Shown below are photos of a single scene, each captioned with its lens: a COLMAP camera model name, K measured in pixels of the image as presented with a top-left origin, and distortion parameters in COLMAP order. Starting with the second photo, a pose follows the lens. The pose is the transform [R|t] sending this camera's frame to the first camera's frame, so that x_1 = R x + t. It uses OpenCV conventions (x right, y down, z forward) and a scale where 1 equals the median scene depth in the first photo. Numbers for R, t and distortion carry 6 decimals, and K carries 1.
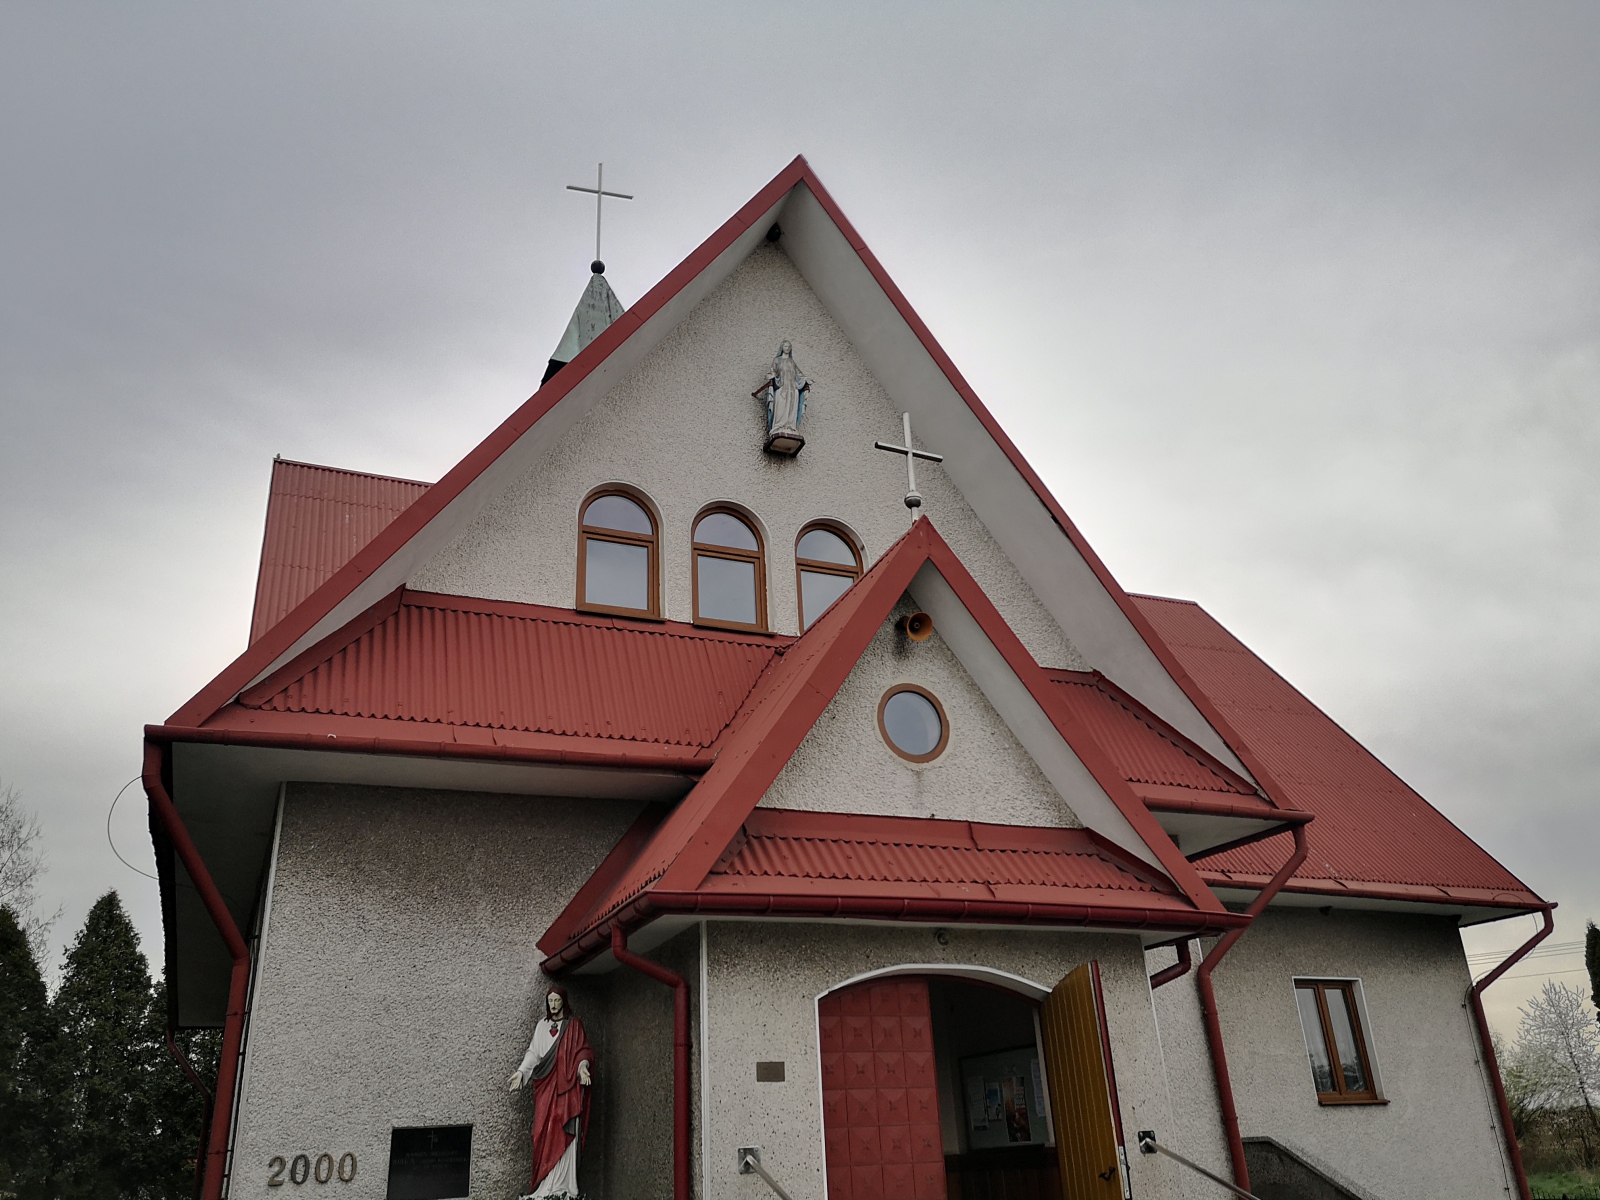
lens RADIAL K [[1241.5, 0, 799.8], [0, 1241.5, 603.1], [0, 0, 1]] dist [0.056595, -0.013054]
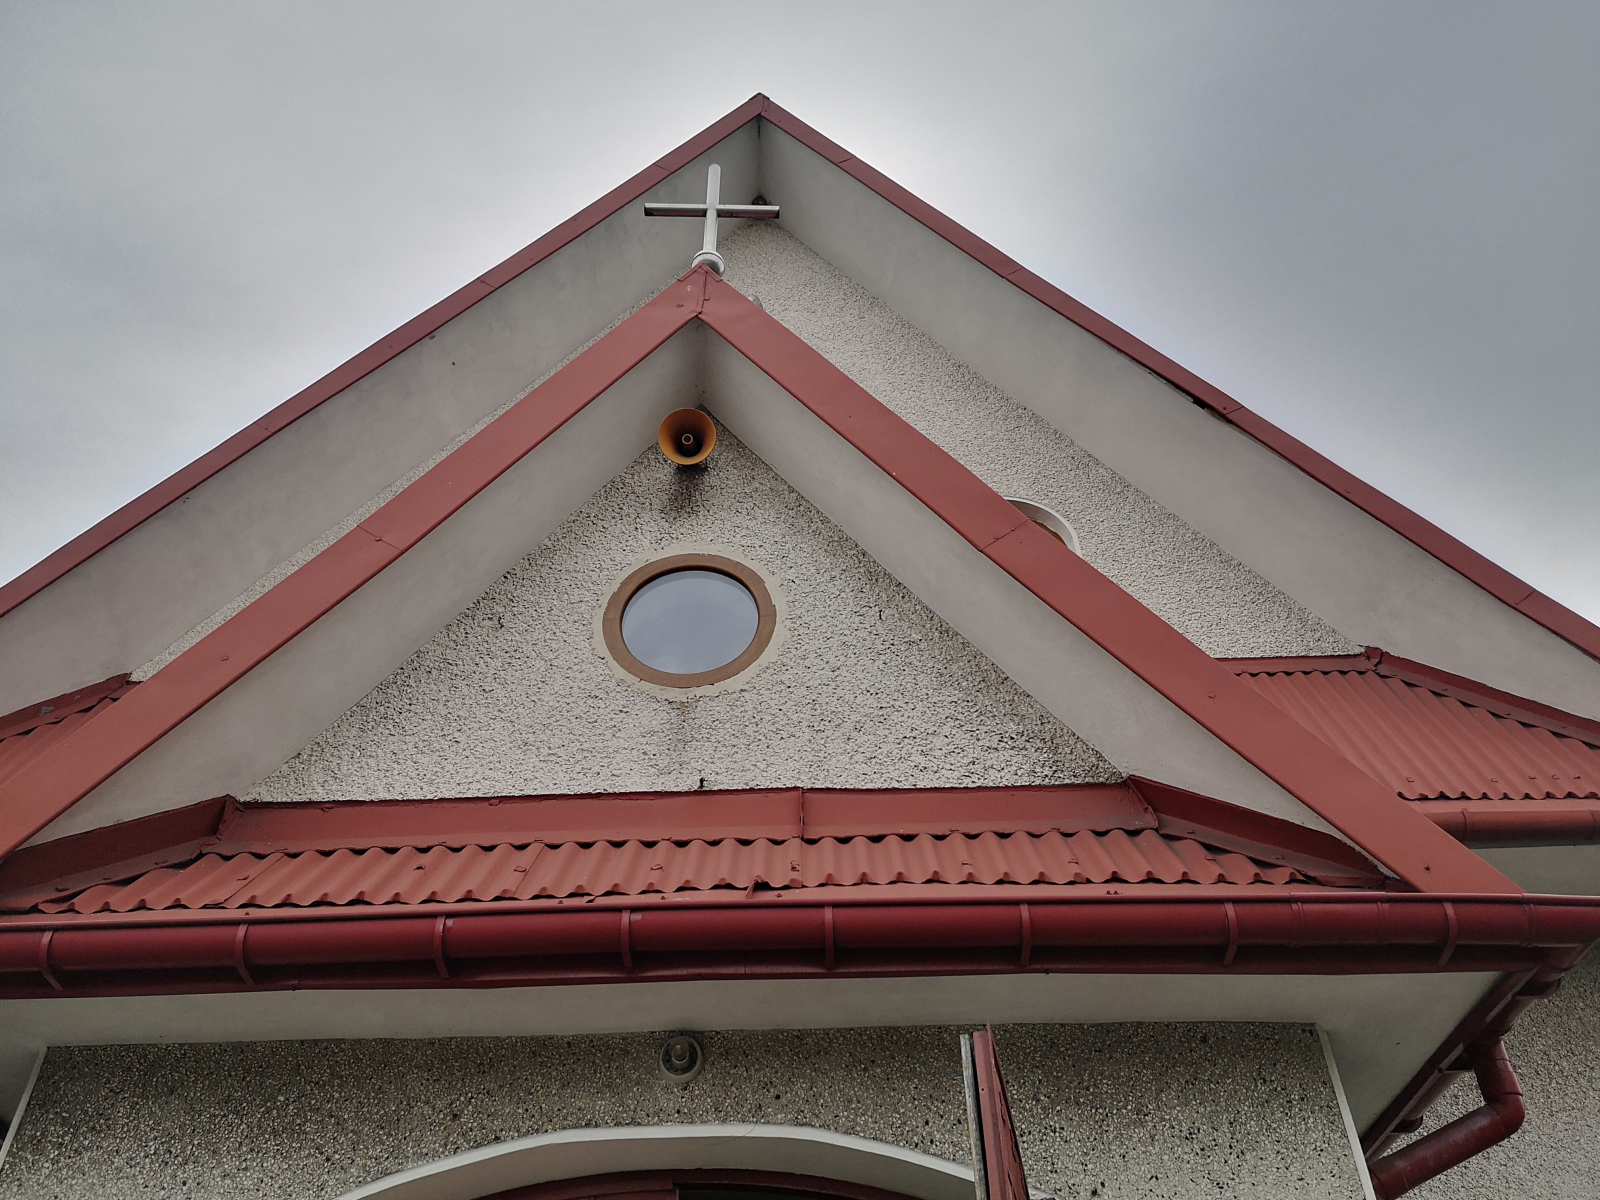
lens RADIAL K [[1241.5, 0, 796.9], [0, 1241.5, 600.7], [0, 0, 1]] dist [0.056595, -0.013054]
pose [[0.906716, -0.249530, -0.340002, 0.289216], [0.141500, 0.939448, -0.312115, 0.241890], [0.397296, 0.234889, 0.887121, 0.589140]]
